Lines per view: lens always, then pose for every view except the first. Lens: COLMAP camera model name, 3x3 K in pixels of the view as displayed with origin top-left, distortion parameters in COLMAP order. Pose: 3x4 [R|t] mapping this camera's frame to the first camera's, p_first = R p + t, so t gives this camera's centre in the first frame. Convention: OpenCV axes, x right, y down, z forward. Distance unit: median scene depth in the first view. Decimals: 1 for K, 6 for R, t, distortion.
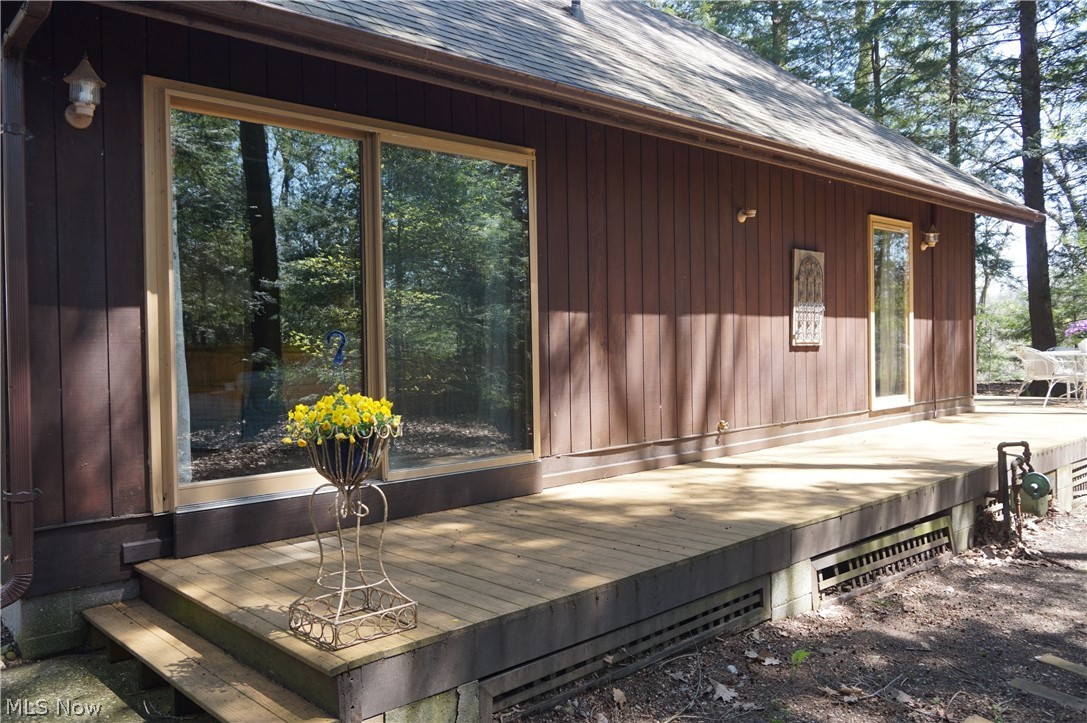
lens RADIAL K [[837.5, 0, 543.5], [0, 837.5, 361.5], [0, 0, 1]] dist [-0.000642, -0.000361]
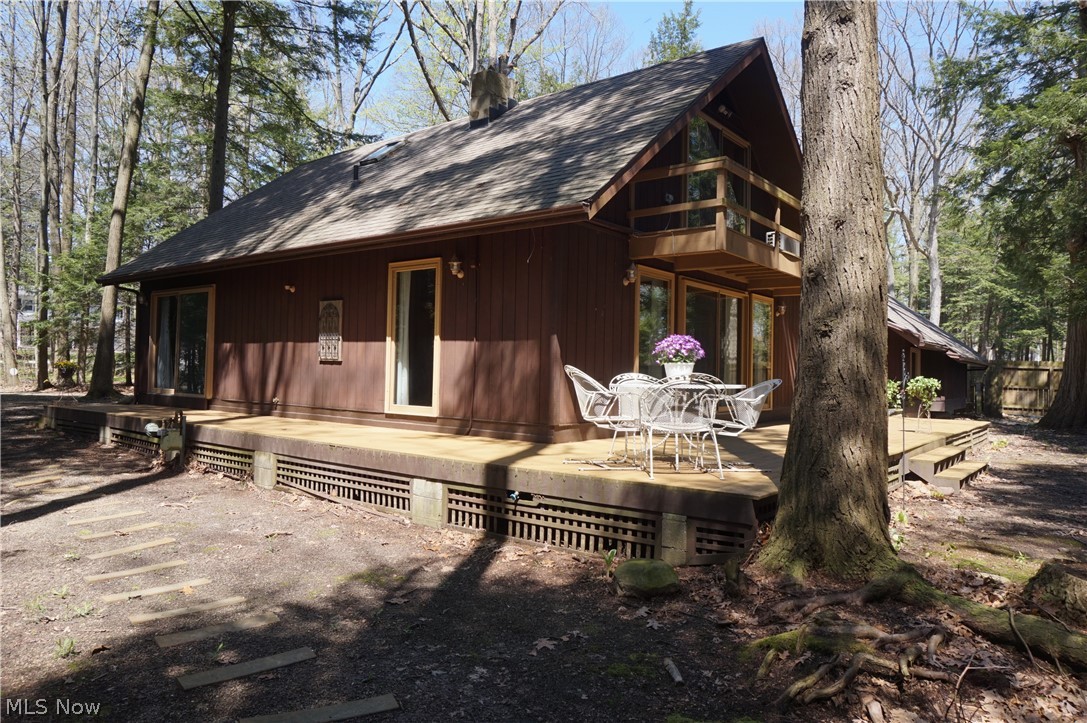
lens RADIAL K [[716.6, 0, 543.5], [0, 716.6, 361.5], [0, 0, 1]] dist [-0.005481, -0.000603]
pose [[0.149018, 0.014004, -0.988735, 1.738900], [-0.041835, 0.999094, 0.007845, -0.045817], [0.987949, 0.040194, 0.149468, 1.218039]]
